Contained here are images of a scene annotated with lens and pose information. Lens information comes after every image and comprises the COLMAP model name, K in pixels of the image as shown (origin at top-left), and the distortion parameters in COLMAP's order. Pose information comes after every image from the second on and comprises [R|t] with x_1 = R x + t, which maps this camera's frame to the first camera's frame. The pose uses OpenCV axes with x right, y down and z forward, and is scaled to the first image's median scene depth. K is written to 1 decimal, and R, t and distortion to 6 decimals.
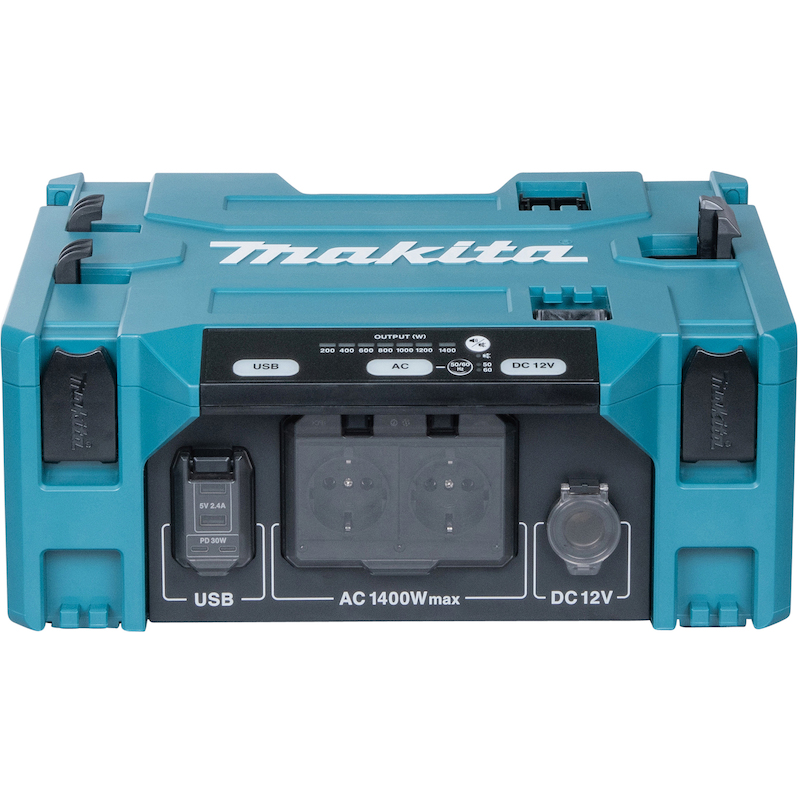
lens RADIAL K [[3377.0, 0, 399.6], [0, 3377.0, 399.6], [0, 0, 1]] dist [0.139085, 0.000000]
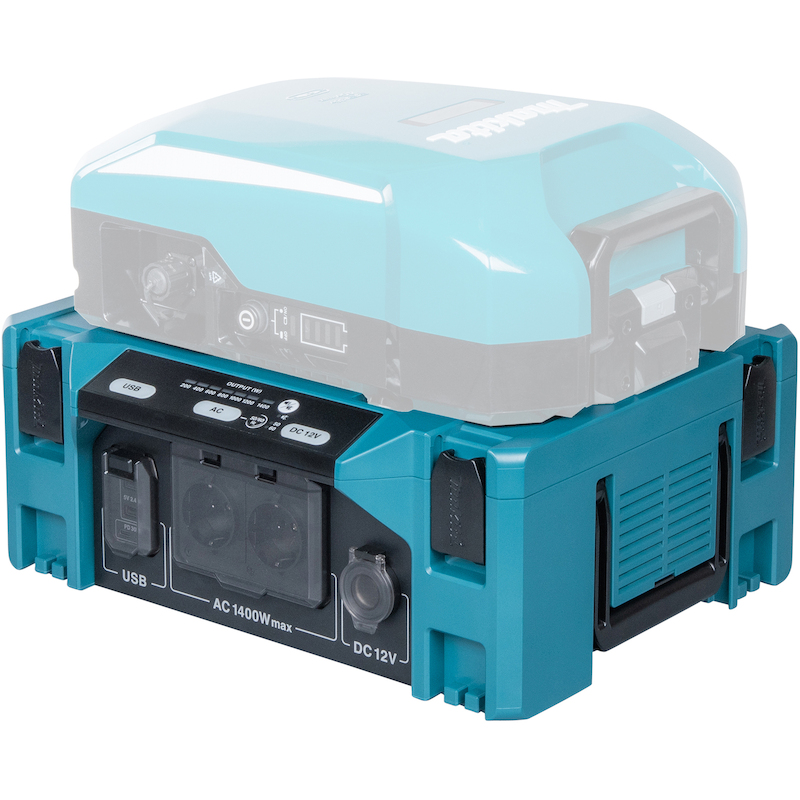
lens RADIAL K [[3377.0, 0, 399.7], [0, 3377.0, 400.3], [0, 0, 1]] dist [0.139085, 0.000000]
pose [[0.774100, 0.200742, -0.600393, 0.720066], [-0.214751, 0.975426, 0.049252, -0.080855], [0.595526, 0.090809, 0.798187, 0.099656]]
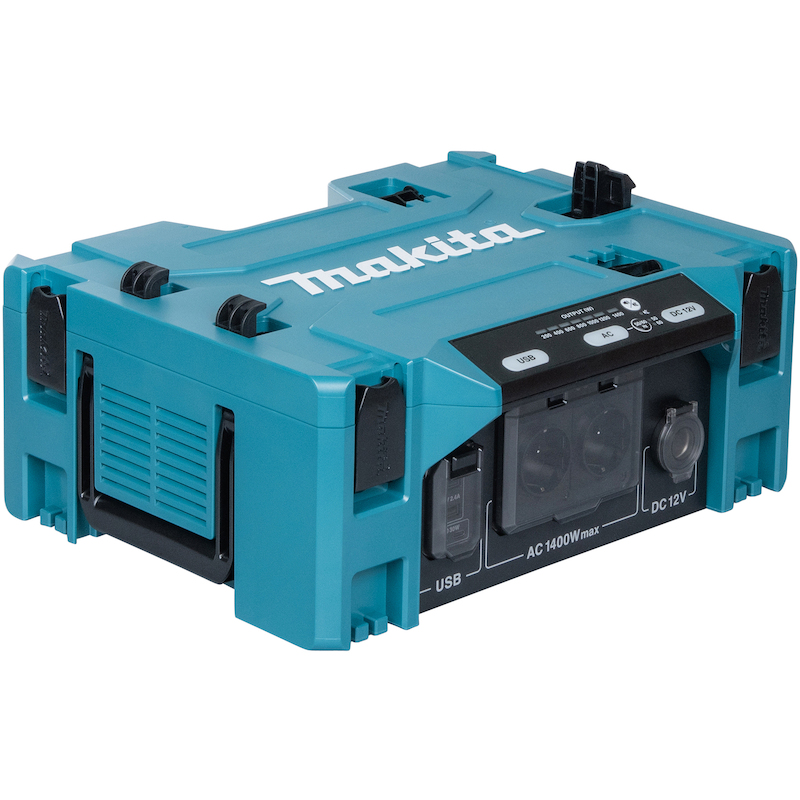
lens RADIAL K [[3377.0, 0, 400.2], [0, 3377.0, 400.1], [0, 0, 1]] dist [0.139085, 0.000000]
pose [[0.729493, -0.220966, 0.647313, -0.776952], [0.215257, 0.972459, 0.089373, -0.102868], [-0.649234, 0.074142, 0.756966, 0.160293]]
